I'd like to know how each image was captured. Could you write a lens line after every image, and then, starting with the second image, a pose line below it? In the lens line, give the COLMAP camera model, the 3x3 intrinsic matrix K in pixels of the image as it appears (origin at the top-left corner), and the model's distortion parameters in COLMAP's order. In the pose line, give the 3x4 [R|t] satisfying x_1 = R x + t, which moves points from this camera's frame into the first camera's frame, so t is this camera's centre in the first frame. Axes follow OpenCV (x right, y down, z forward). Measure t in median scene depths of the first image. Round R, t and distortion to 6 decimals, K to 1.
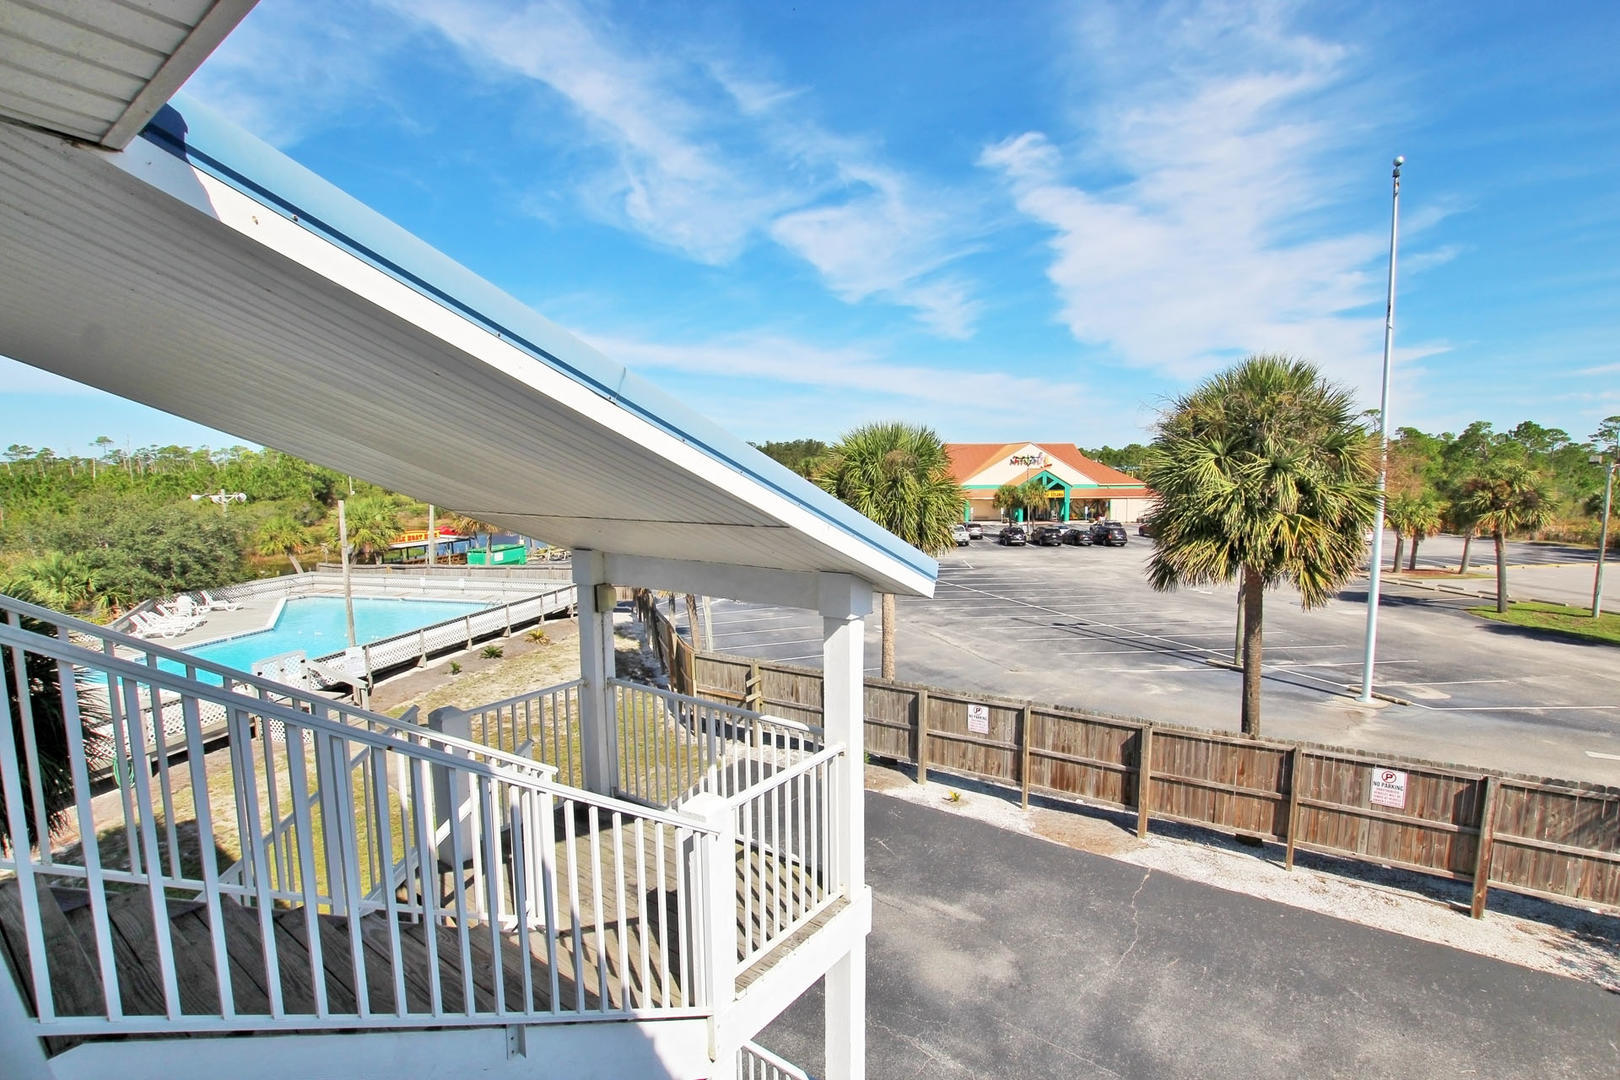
lens RADIAL K [[796.0, 0, 816.7], [0, 796.0, 544.9], [0, 0, 1]] dist [-0.020285, -0.000890]
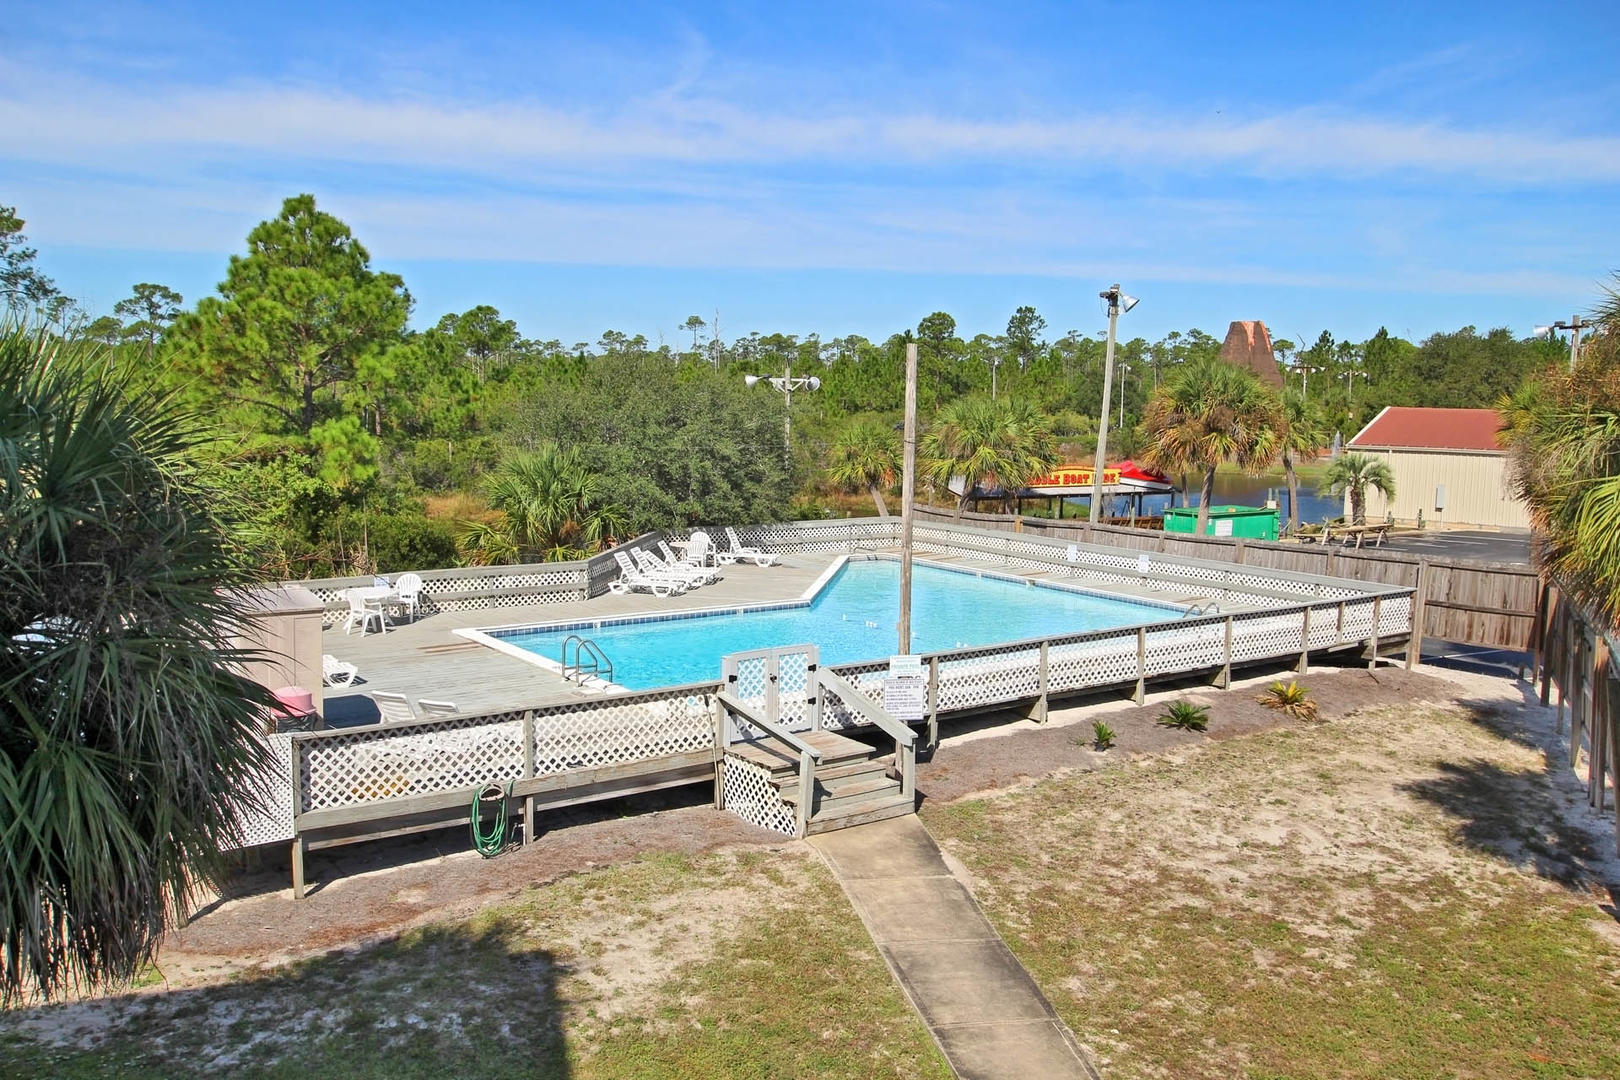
lens RADIAL K [[1414.4, 0, 815.0], [0, 1414.4, 544.7], [0, 0, 1]] dist [0.000542, 0.028412]
pose [[0.782902, 0.099609, -0.614119, -0.085470], [-0.097950, 0.994524, 0.036440, 0.028418], [0.614386, 0.031624, 0.788372, 0.222011]]
